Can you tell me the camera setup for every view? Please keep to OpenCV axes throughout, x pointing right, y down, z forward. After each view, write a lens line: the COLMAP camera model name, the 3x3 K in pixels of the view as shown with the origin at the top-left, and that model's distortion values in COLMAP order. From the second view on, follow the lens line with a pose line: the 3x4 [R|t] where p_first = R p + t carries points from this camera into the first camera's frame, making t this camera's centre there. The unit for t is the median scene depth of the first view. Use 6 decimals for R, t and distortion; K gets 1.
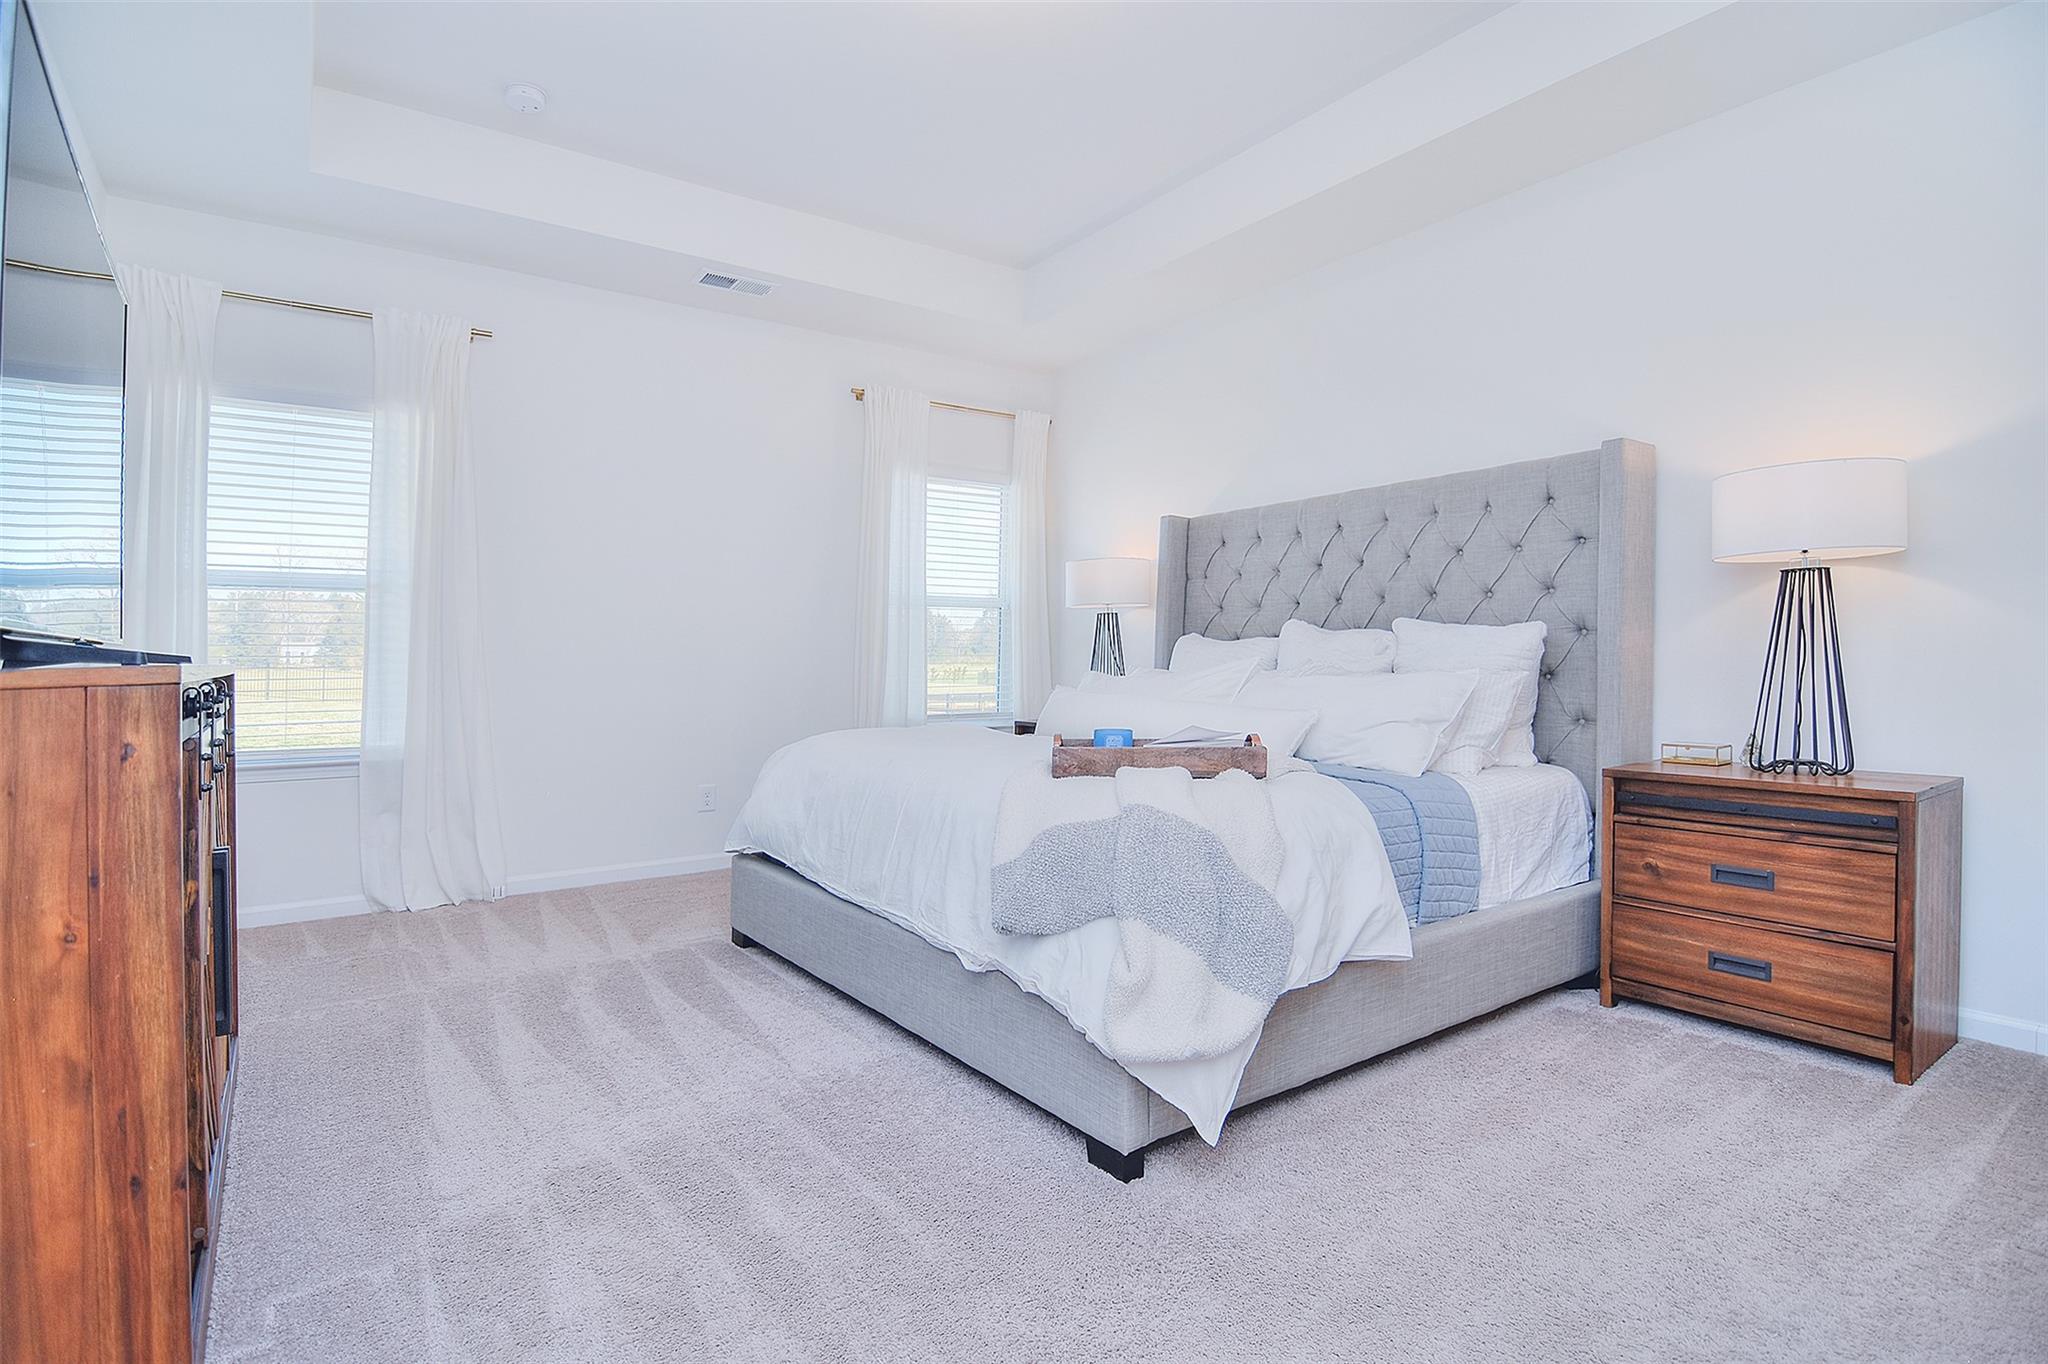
lens RADIAL K [[993.6, 0, 1014.8], [0, 993.6, 671.8], [0, 0, 1]] dist [-0.018289, -0.000499]
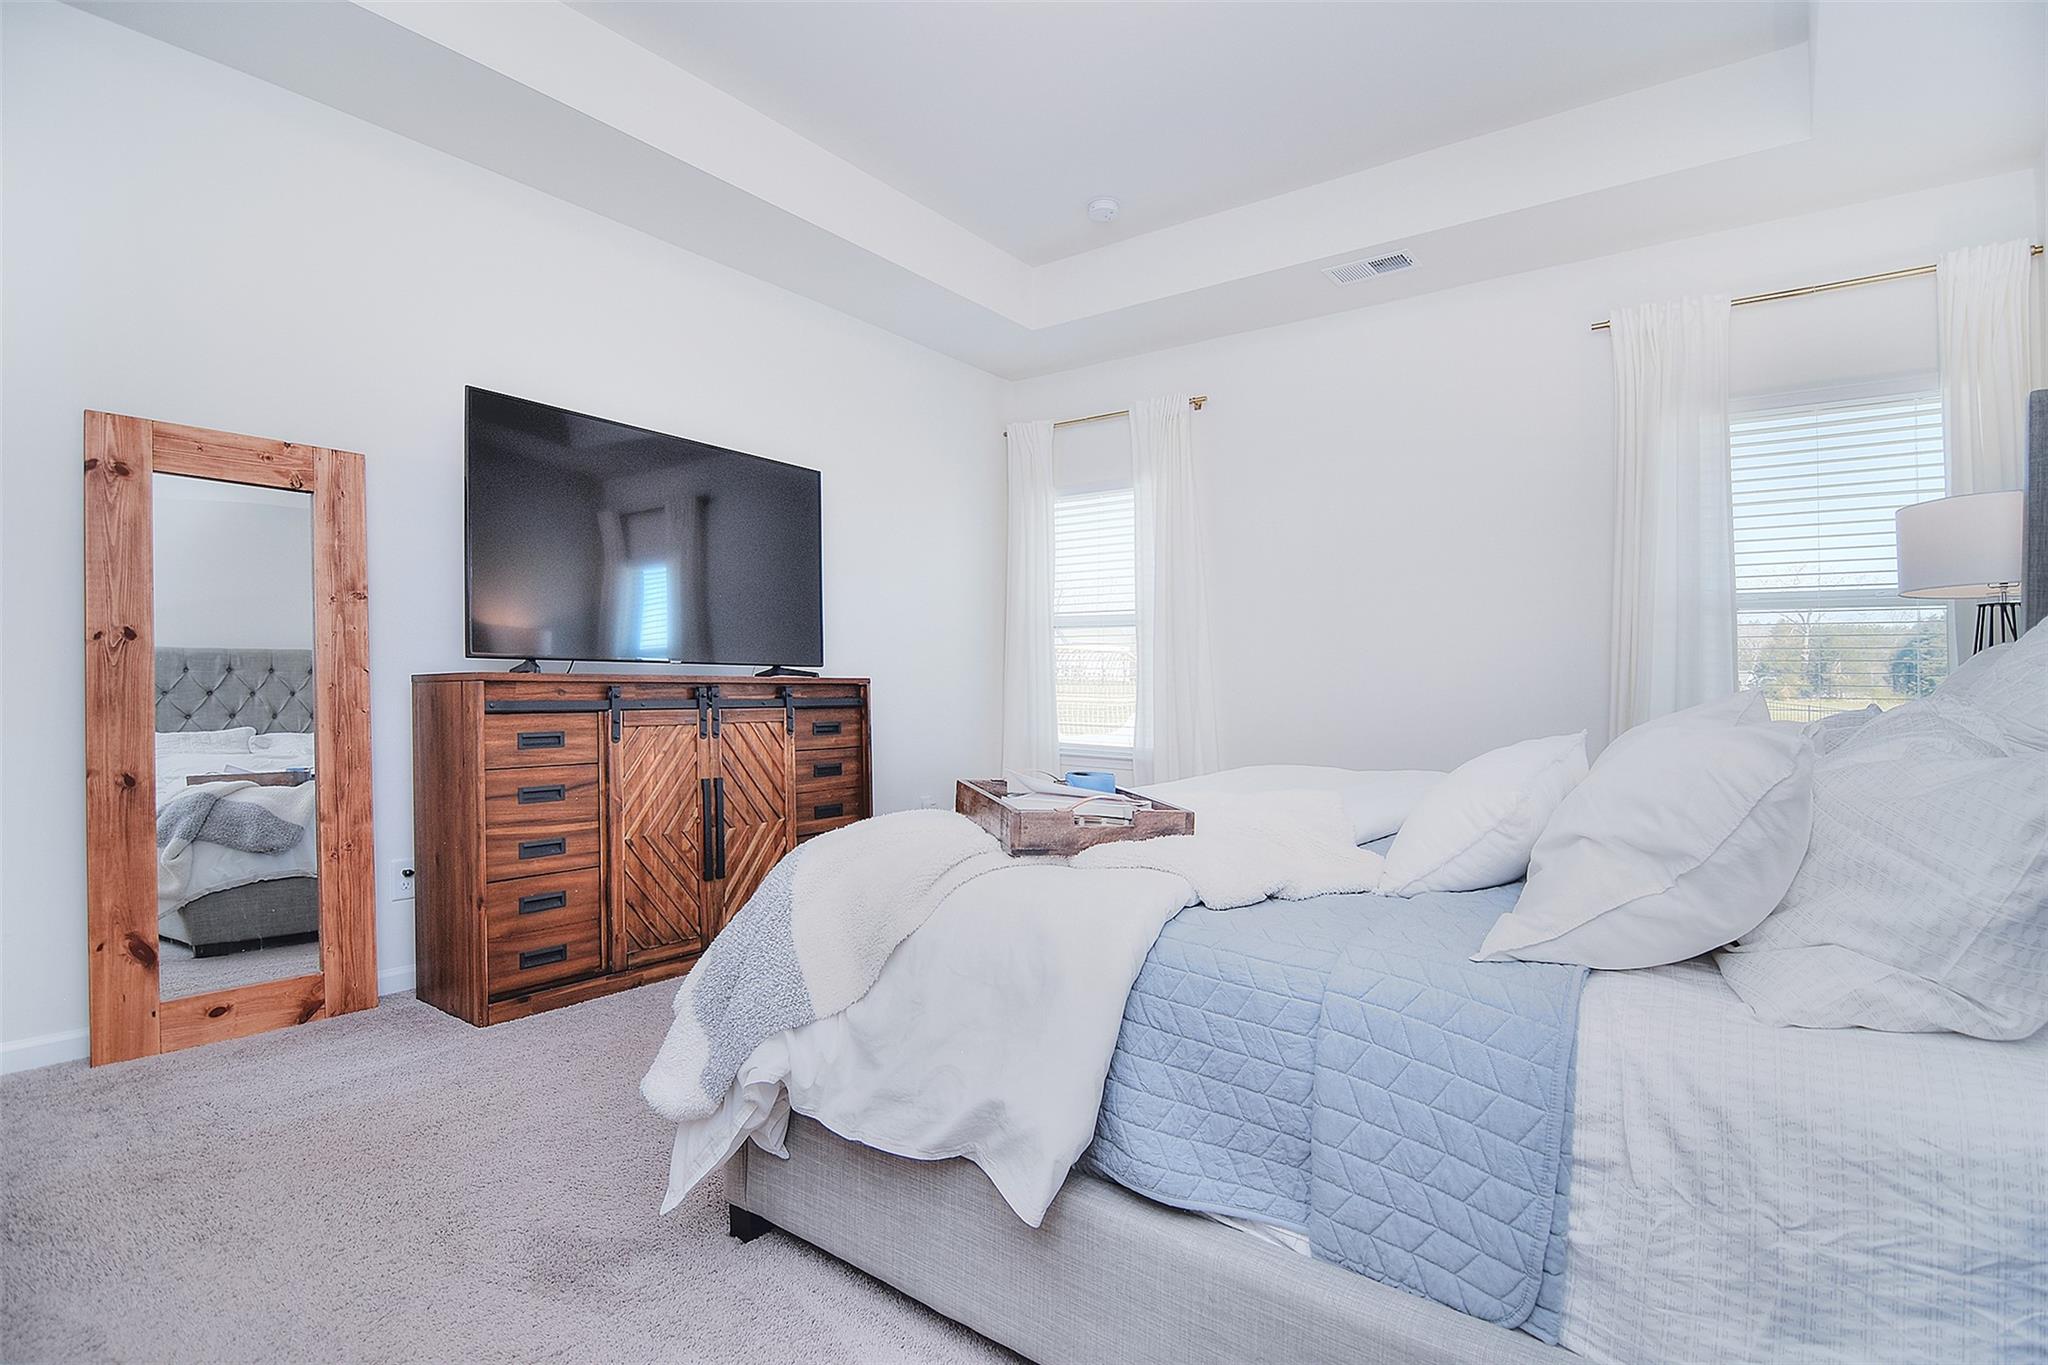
lens RADIAL K [[993.6, 0, 1014.8], [0, 993.6, 672.3], [0, 0, 1]] dist [-0.018289, -0.000499]
pose [[0.311490, 0.002314, -0.950247, 0.520503], [-0.020445, 0.999782, -0.004267, -0.013277], [0.950030, 0.020757, 0.311469, 0.451367]]
